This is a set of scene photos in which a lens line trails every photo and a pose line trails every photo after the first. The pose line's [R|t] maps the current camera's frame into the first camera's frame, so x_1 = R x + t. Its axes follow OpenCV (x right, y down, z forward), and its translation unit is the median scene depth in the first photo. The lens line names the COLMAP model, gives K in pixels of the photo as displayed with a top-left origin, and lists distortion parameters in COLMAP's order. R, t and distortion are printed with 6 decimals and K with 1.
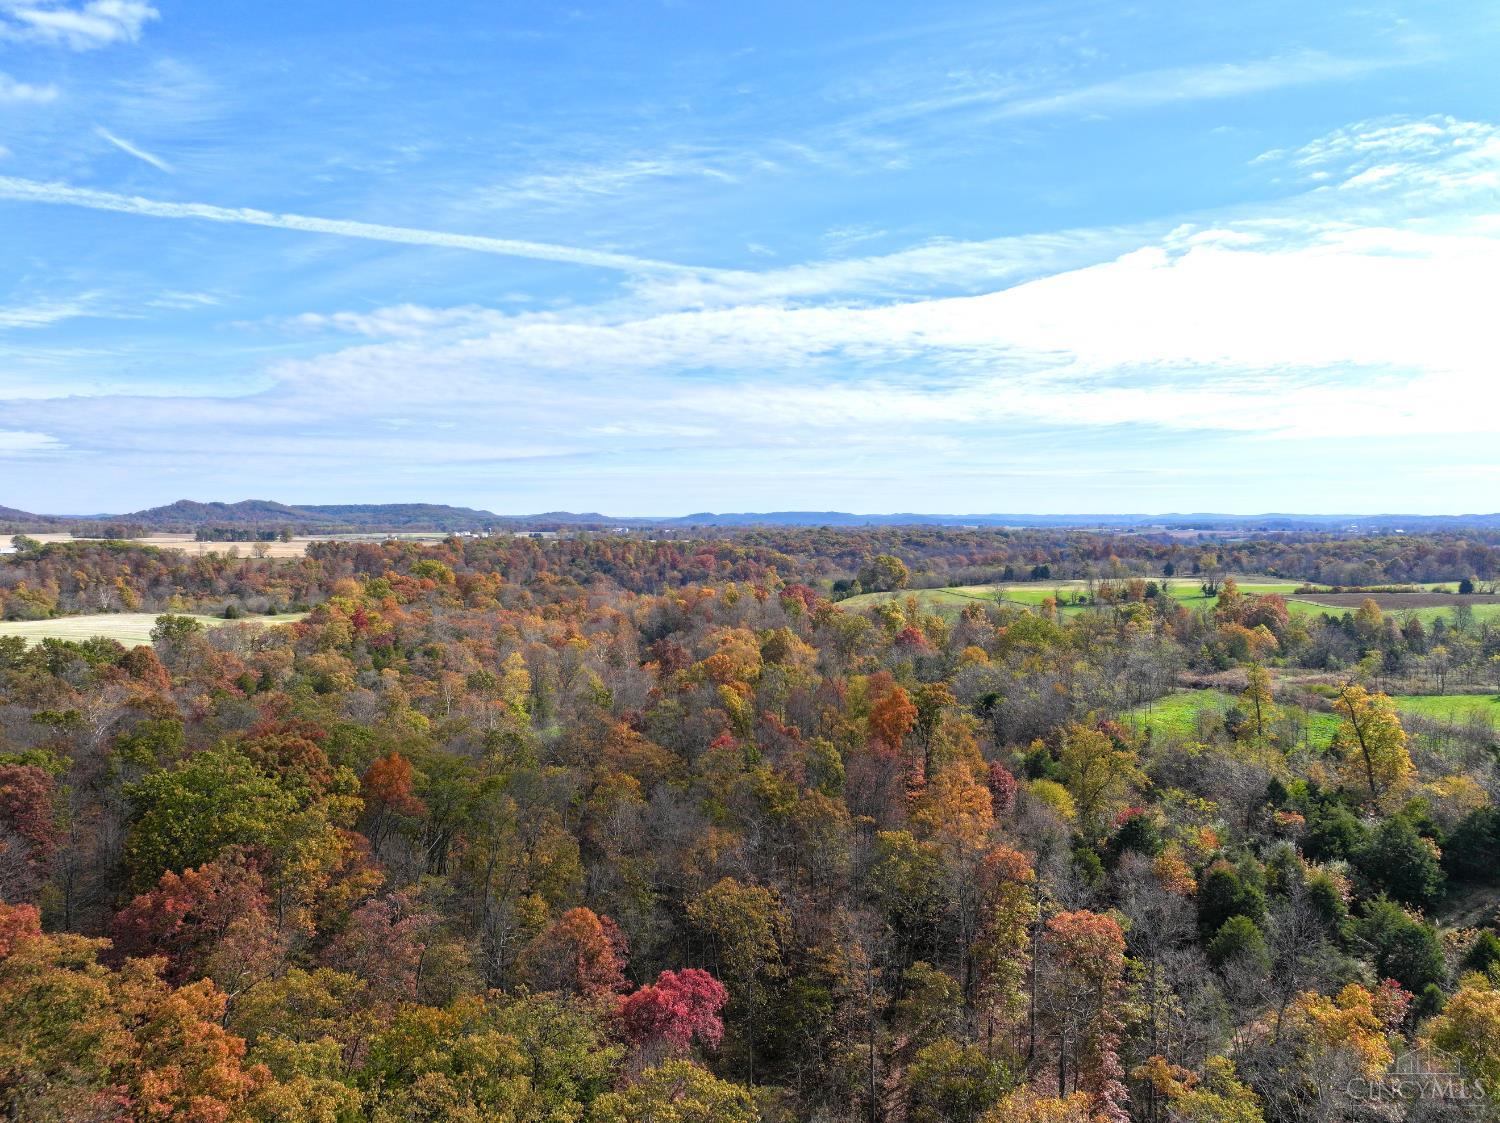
lens RADIAL K [[1052.1, 0, 753.2], [0, 1052.1, 559.4], [0, 0, 1]] dist [-0.001896, 0.016729]
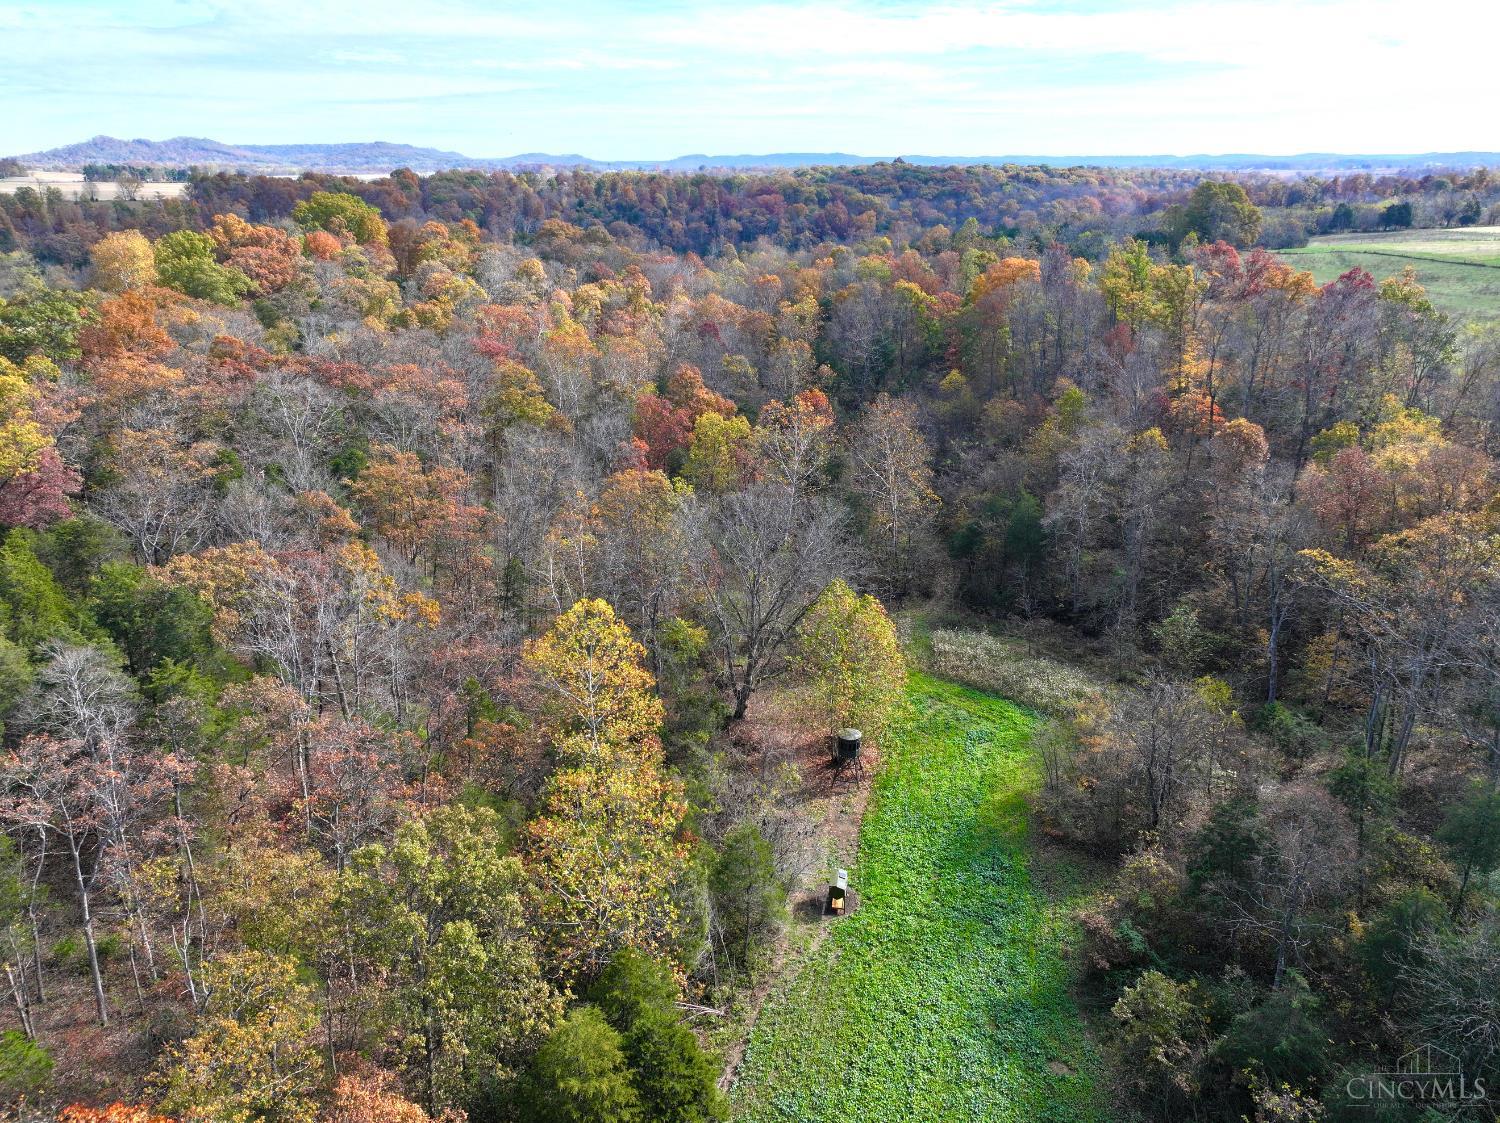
lens RADIAL K [[1052.1, 0, 753.2], [0, 1052.1, 559.4], [0, 0, 1]] dist [-0.001896, 0.016729]
pose [[0.999946, -0.006010, 0.008511, -0.069768], [0.003014, 0.948806, 0.315845, 0.005065], [-0.009974, -0.315802, 0.948773, 0.287985]]
